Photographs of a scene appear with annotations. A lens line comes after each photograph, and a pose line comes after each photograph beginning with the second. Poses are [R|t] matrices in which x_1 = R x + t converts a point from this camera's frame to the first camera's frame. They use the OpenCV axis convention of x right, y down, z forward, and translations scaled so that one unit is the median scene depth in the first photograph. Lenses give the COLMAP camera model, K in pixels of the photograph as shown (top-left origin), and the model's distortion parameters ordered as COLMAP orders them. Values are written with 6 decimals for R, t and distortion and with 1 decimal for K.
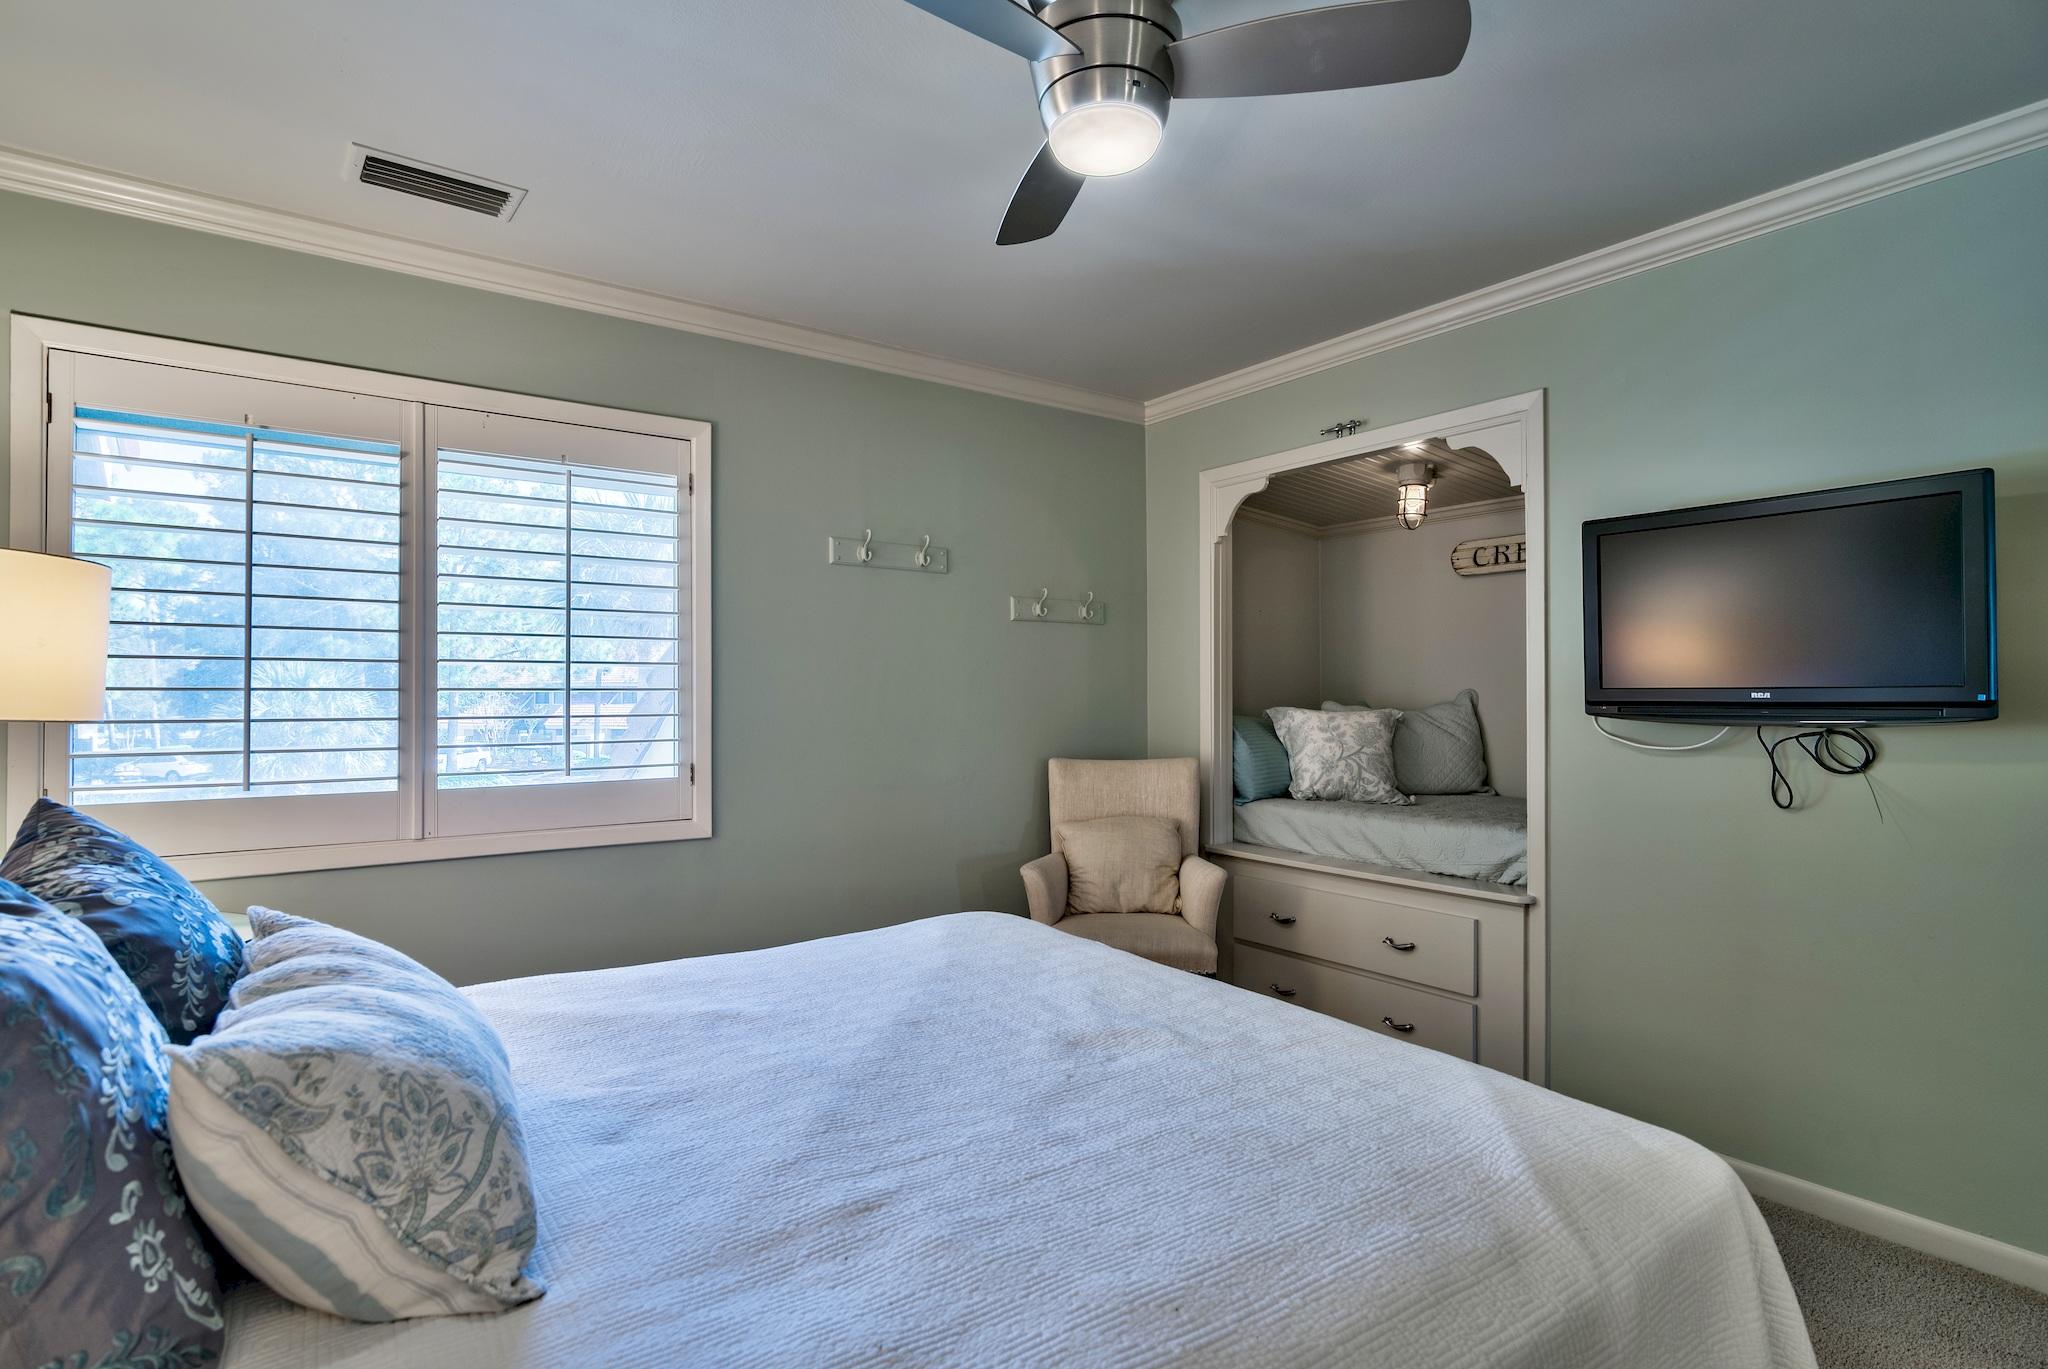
lens RADIAL K [[1027.7, 0, 1014.6], [0, 1027.7, 678.7], [0, 0, 1]] dist [0.000606, -0.000249]
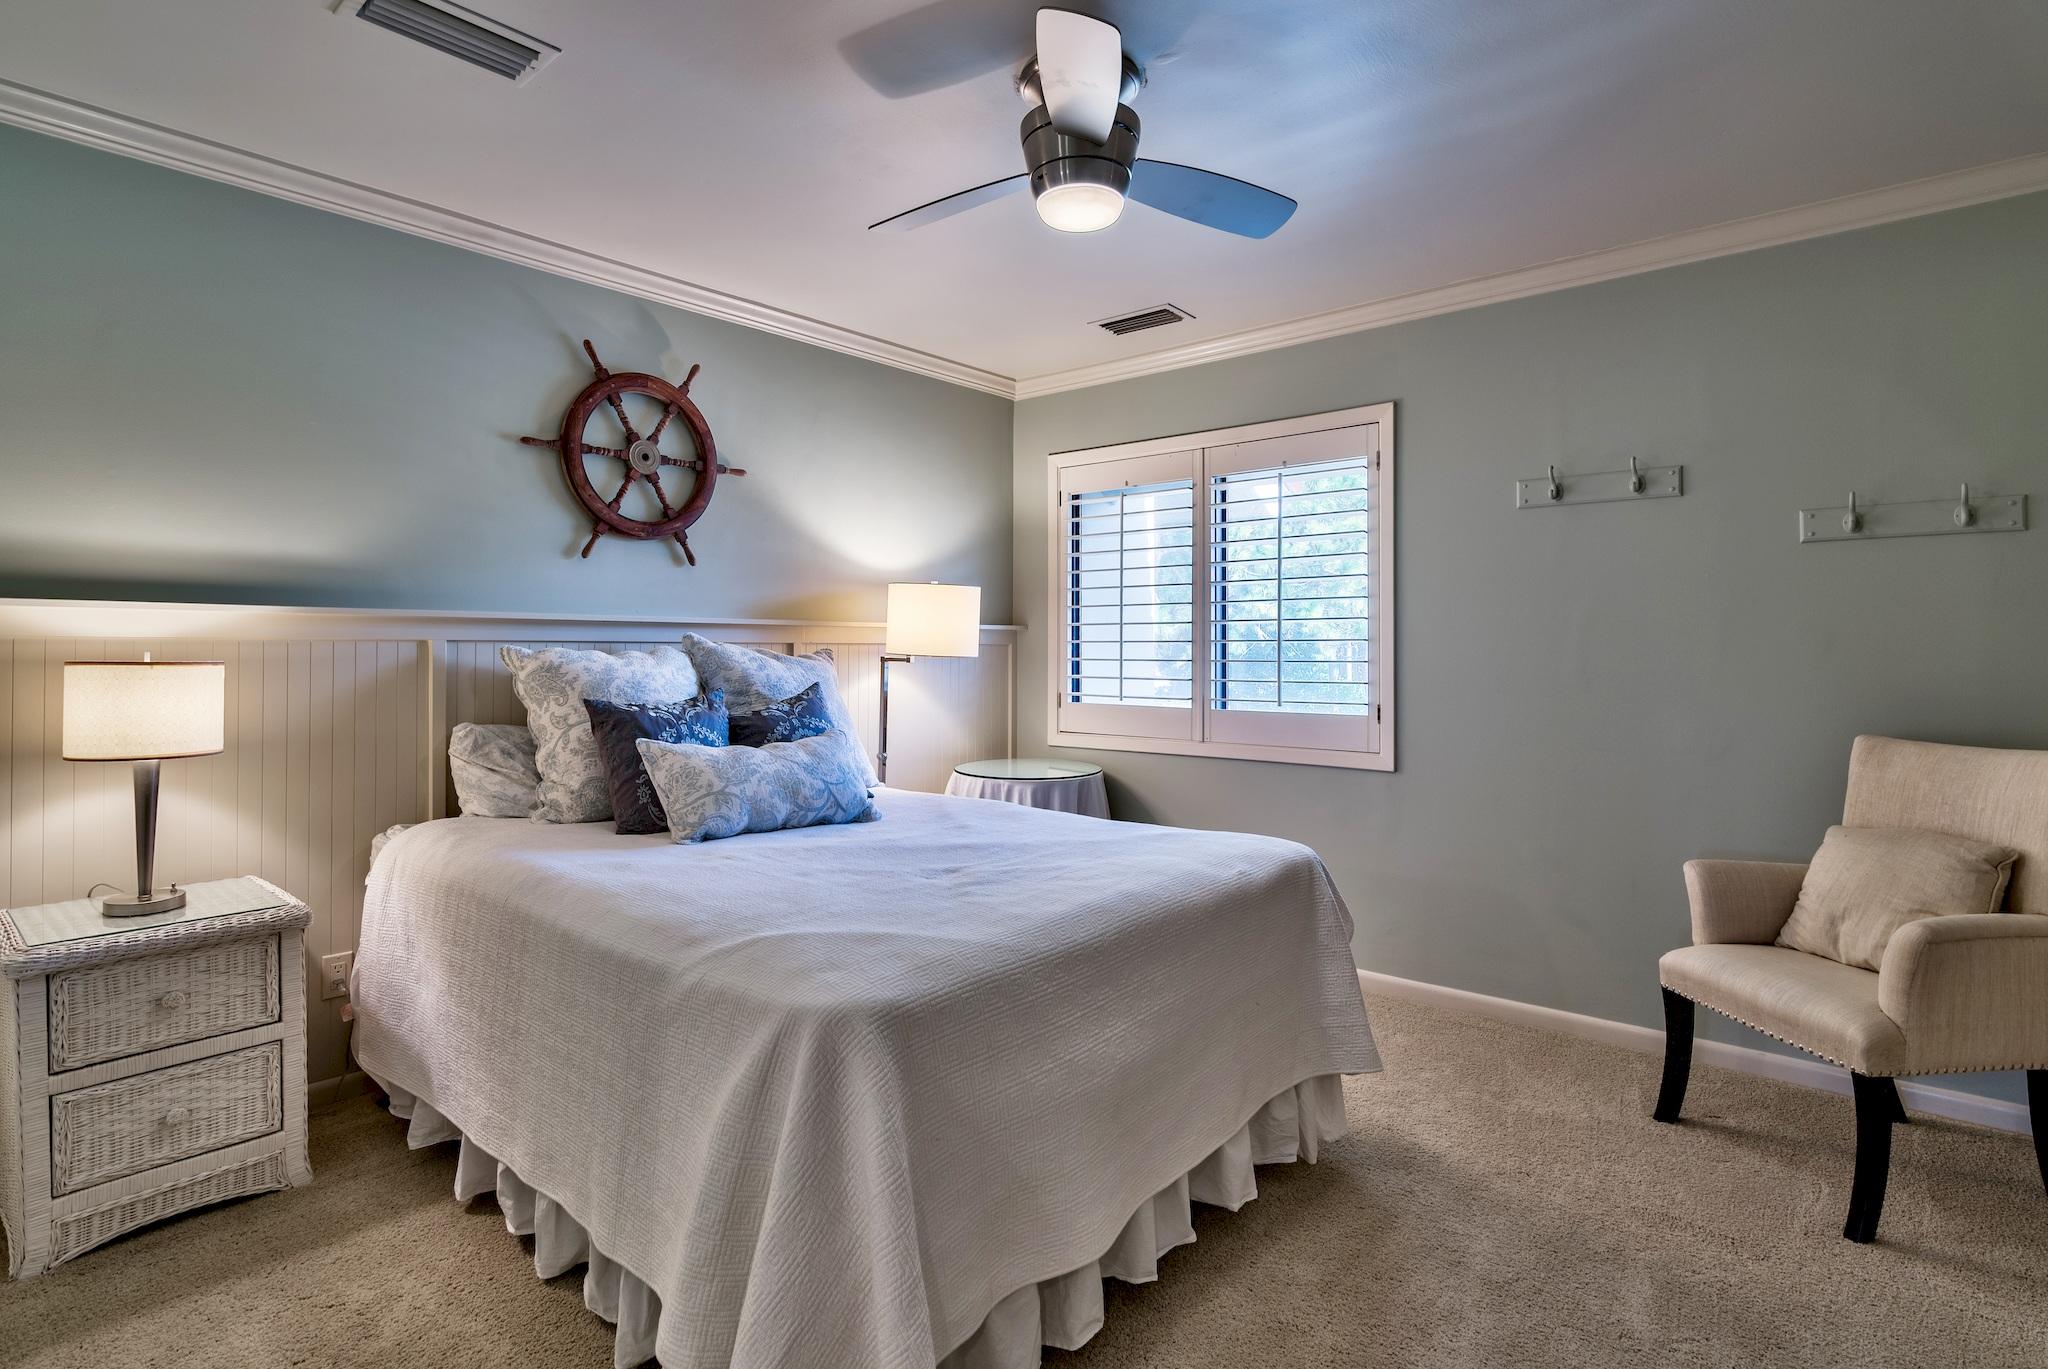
lens RADIAL K [[1054.4, 0, 1018.7], [0, 1054.4, 633.2], [0, 0, 1]] dist [-0.000126, -0.000222]
pose [[0.218494, -0.013681, -0.975742, 0.786209], [0.013932, 0.999844, -0.010900, 0.010738], [0.975739, -0.011213, 0.218651, 0.372664]]
